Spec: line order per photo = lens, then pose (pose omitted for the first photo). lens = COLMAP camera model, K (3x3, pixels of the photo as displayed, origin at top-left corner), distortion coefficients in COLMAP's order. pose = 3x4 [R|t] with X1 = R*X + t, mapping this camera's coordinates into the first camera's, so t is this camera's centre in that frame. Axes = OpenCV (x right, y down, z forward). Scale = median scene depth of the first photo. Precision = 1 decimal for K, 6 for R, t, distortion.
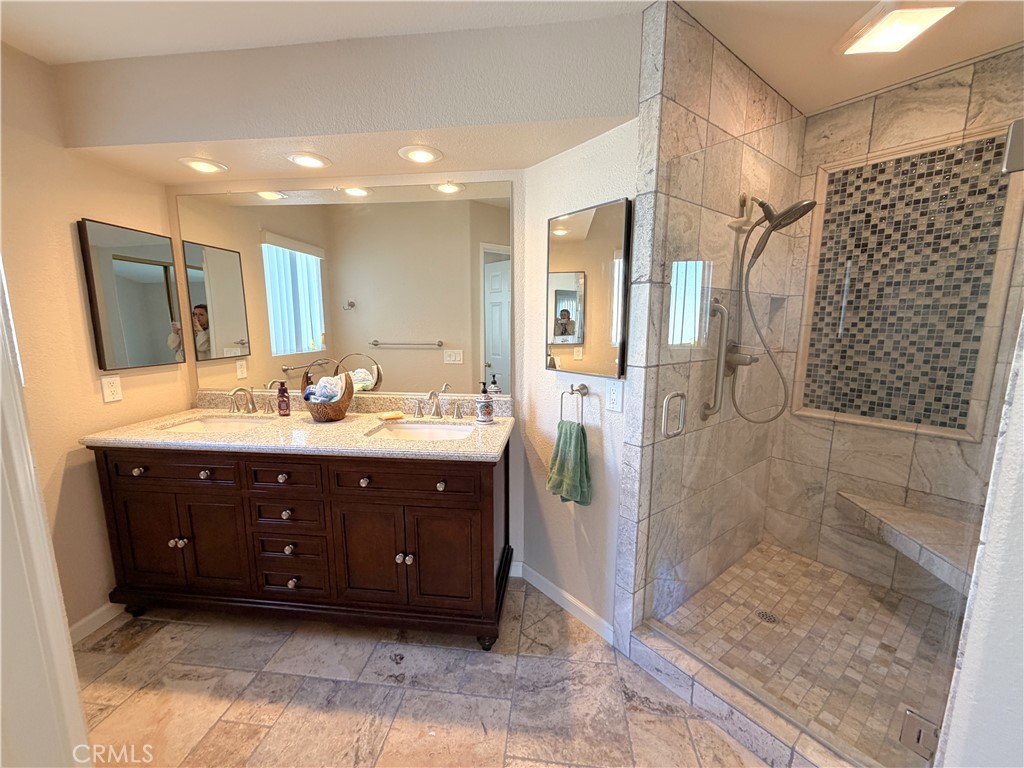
lens RADIAL K [[409.2, 0, 510.8], [0, 409.2, 384.4], [0, 0, 1]] dist [0.000710, -0.000548]
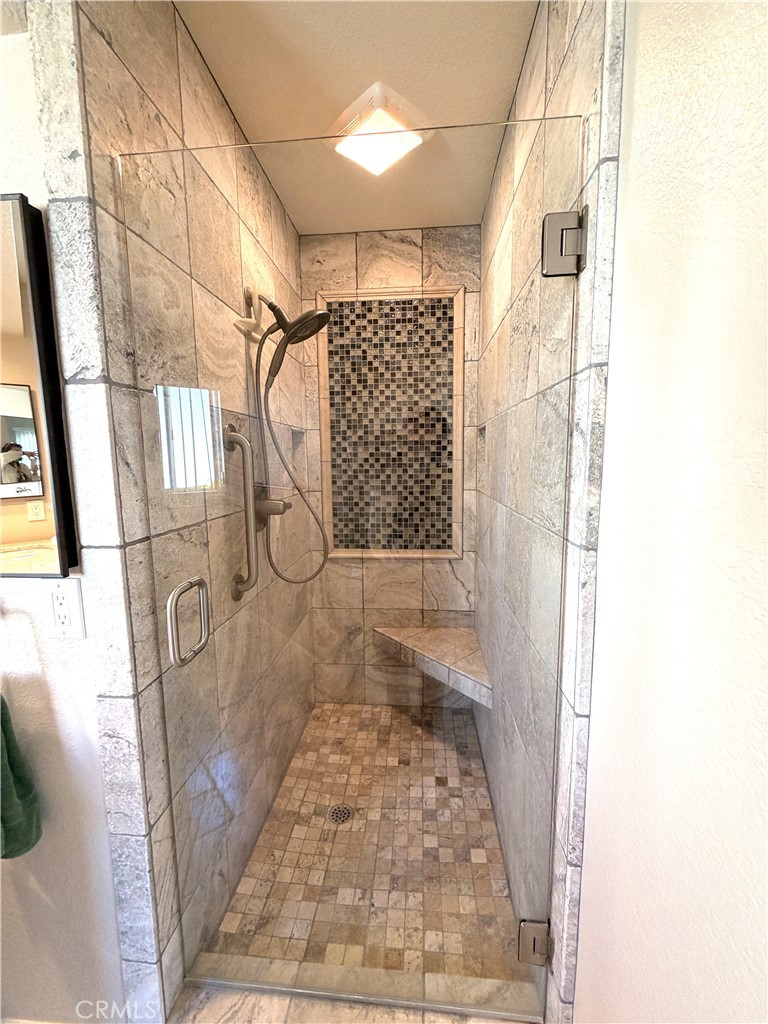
lens RADIAL K [[409.2, 0, 382.6], [0, 409.2, 508.7], [0, 0, 1]] dist [0.000710, -0.000548]
pose [[0.685519, -0.099529, 0.721220, 0.155785], [0.124987, 0.991993, 0.018097, -0.047573], [-0.717246, 0.077737, 0.692470, 0.331717]]
